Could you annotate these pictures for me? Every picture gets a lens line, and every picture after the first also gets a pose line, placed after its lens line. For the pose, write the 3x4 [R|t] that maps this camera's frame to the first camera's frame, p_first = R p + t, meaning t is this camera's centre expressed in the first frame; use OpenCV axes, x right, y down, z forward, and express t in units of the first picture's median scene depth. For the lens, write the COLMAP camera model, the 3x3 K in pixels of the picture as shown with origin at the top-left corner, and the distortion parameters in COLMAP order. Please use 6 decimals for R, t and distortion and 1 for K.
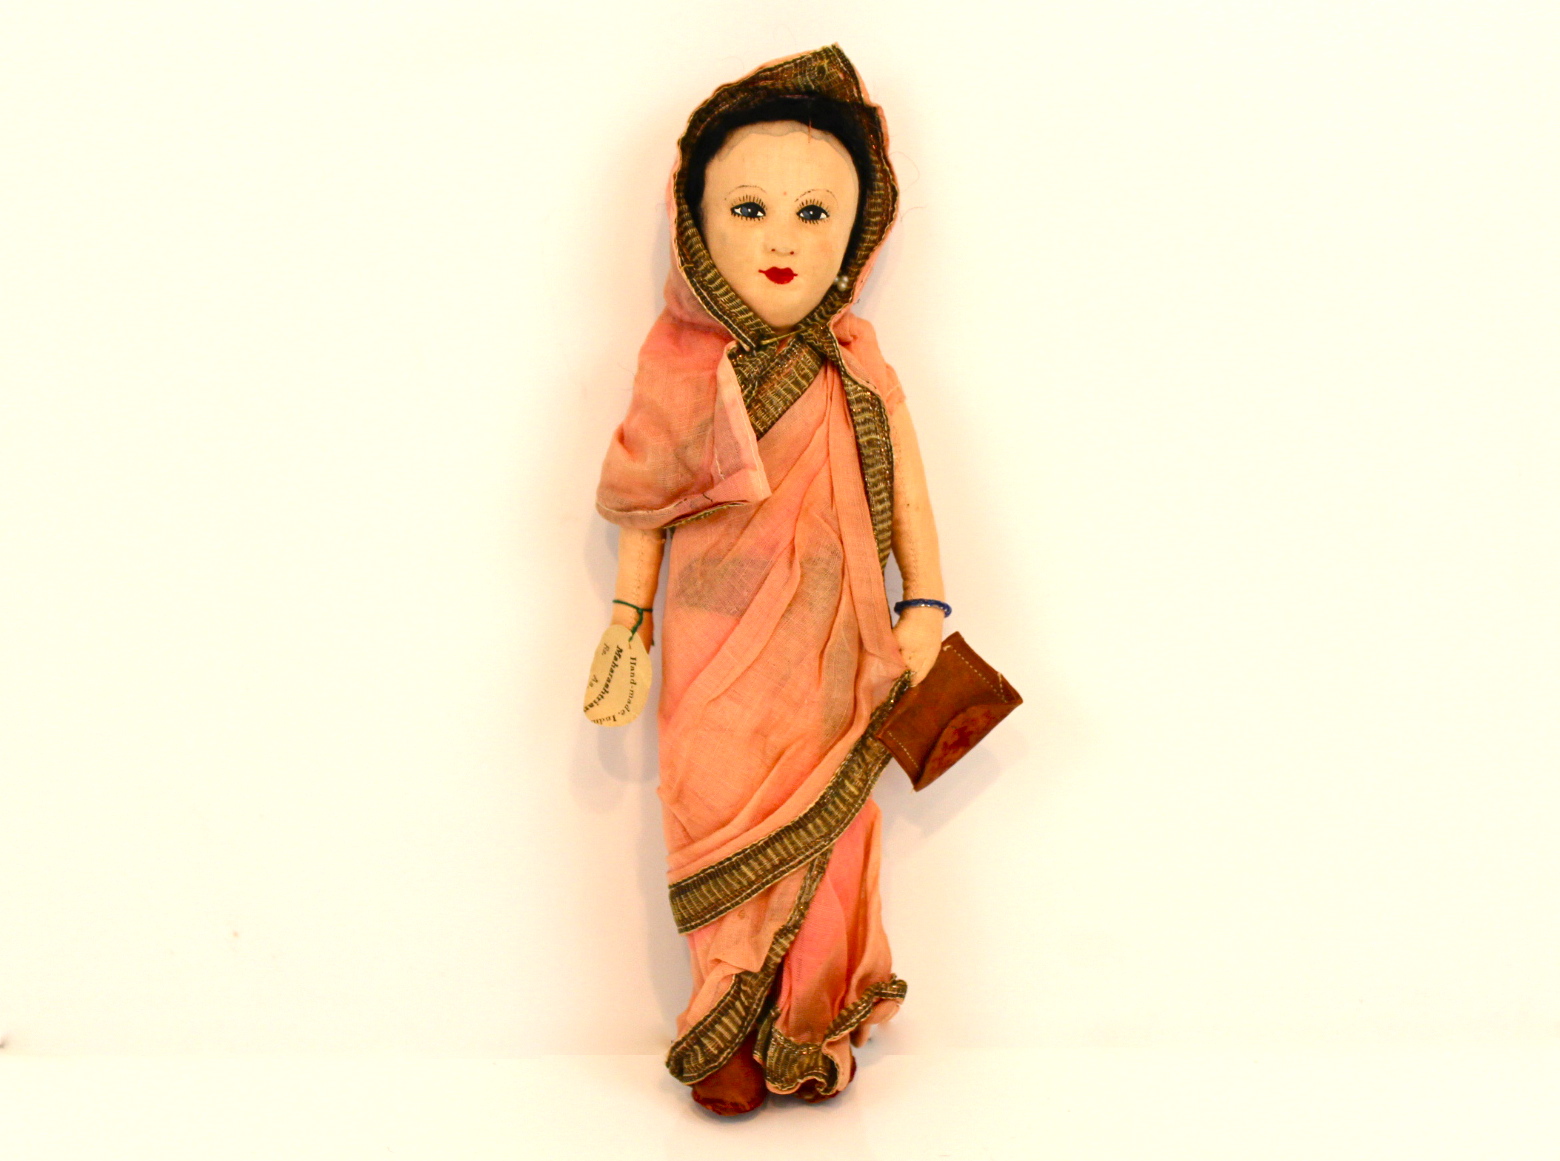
lens RADIAL K [[2343.0, 0, 780.8], [0, 2343.0, 575.3], [0, 0, 1]] dist [-0.143494, 0.000000]
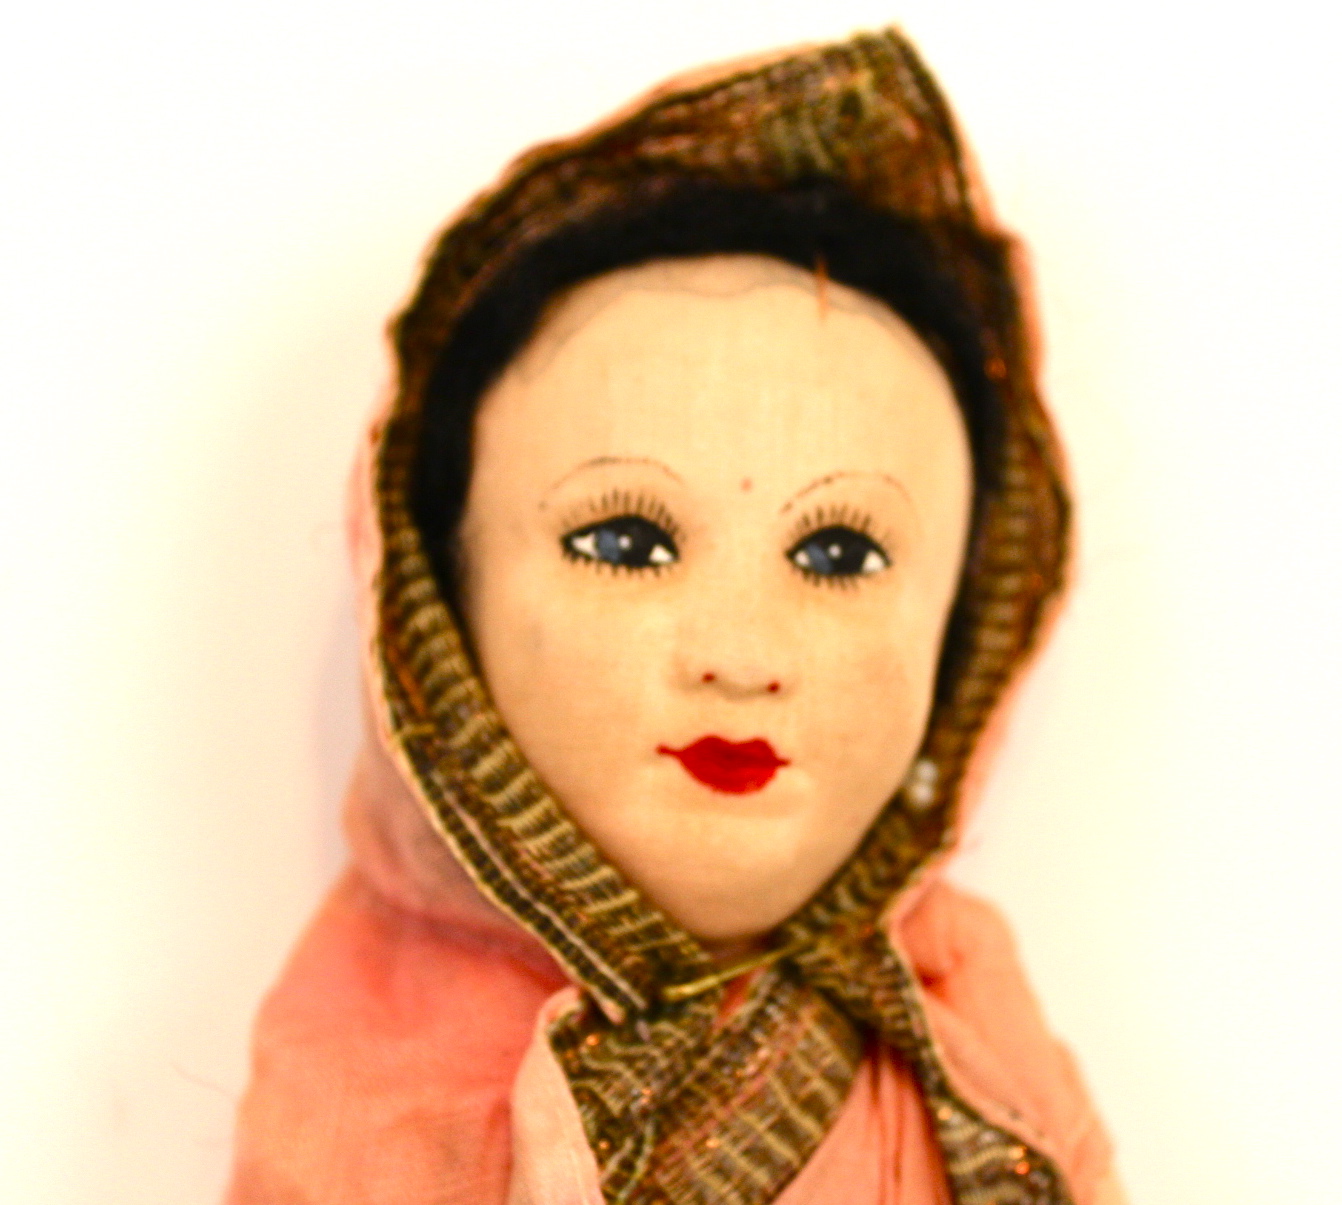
lens RADIAL K [[2086.5, 0, 672.1], [0, 2086.5, 602.6], [0, 0, 1]] dist [-0.092069, 0.000000]
pose [[0.998964, -0.000202, 0.045500, -0.019222], [0.008743, 0.982210, -0.187581, -0.098472], [-0.044653, 0.187785, 0.981195, 0.735143]]
